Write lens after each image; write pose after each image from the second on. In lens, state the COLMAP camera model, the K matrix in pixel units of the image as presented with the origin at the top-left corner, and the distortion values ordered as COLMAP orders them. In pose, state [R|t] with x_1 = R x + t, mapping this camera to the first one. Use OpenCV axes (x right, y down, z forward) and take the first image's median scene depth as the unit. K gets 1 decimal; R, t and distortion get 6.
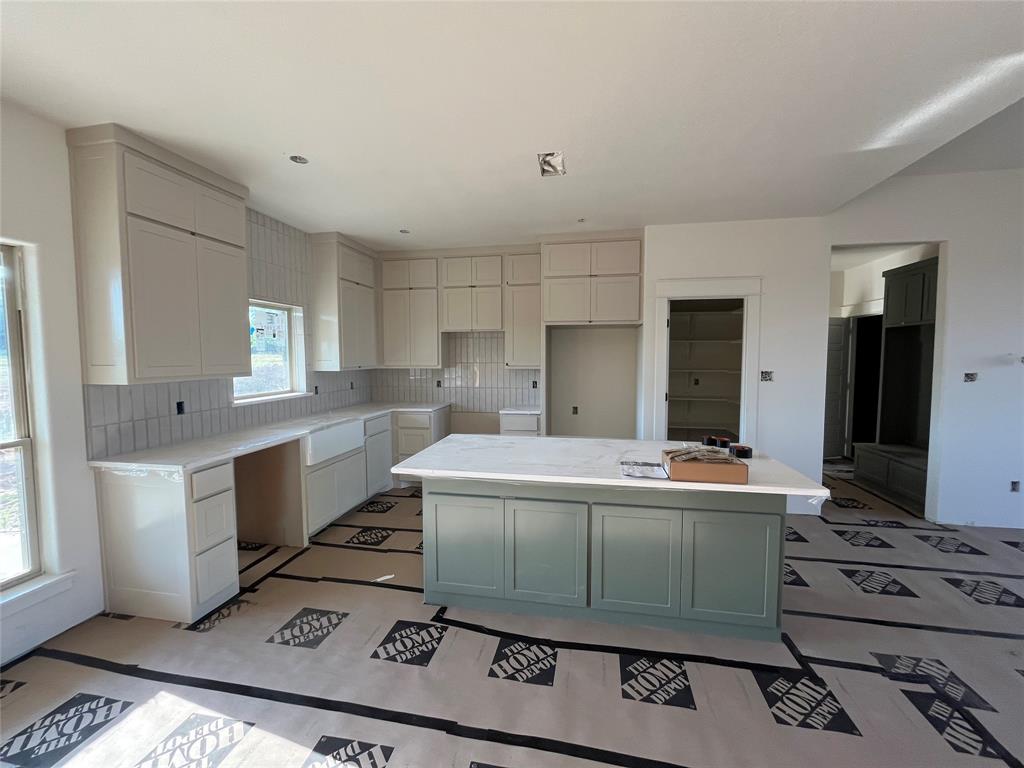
lens RADIAL K [[418.6, 0, 509.4], [0, 418.6, 376.6], [0, 0, 1]] dist [0.000563, 0.000287]
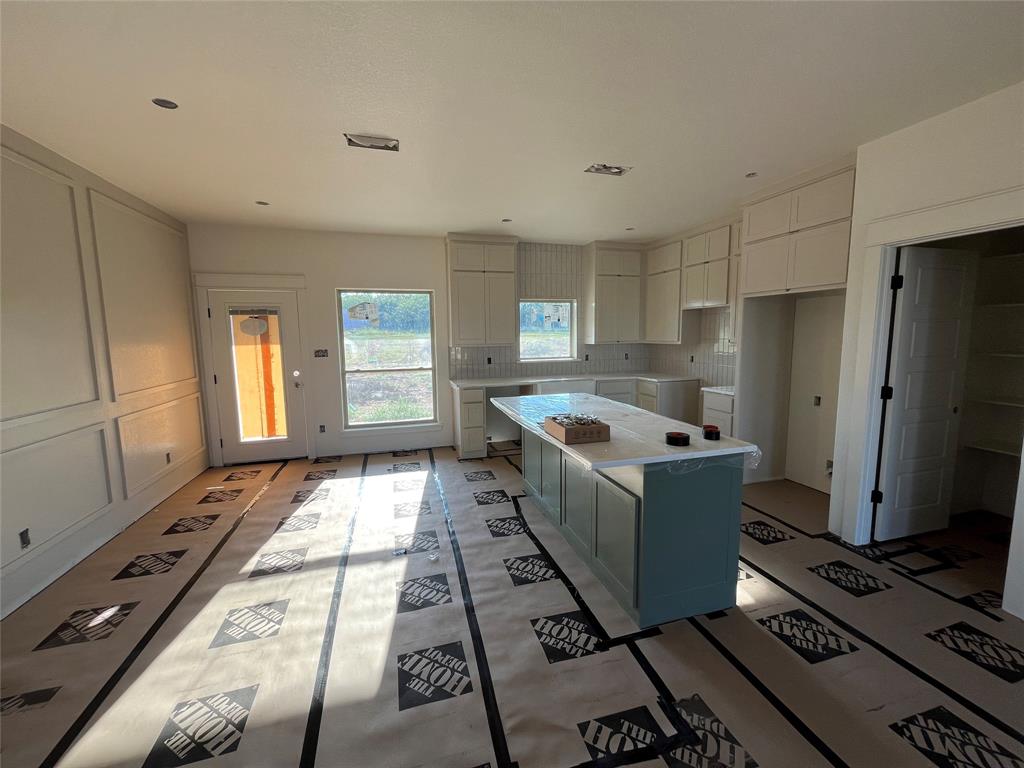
lens RADIAL K [[418.6, 0, 513.3], [0, 418.6, 379.8], [0, 0, 1]] dist [0.000563, 0.000287]
pose [[0.443630, 0.096836, -0.890963, 0.856338], [-0.034236, 0.995251, 0.091124, -0.016455], [0.895556, -0.009923, 0.444838, 0.192033]]
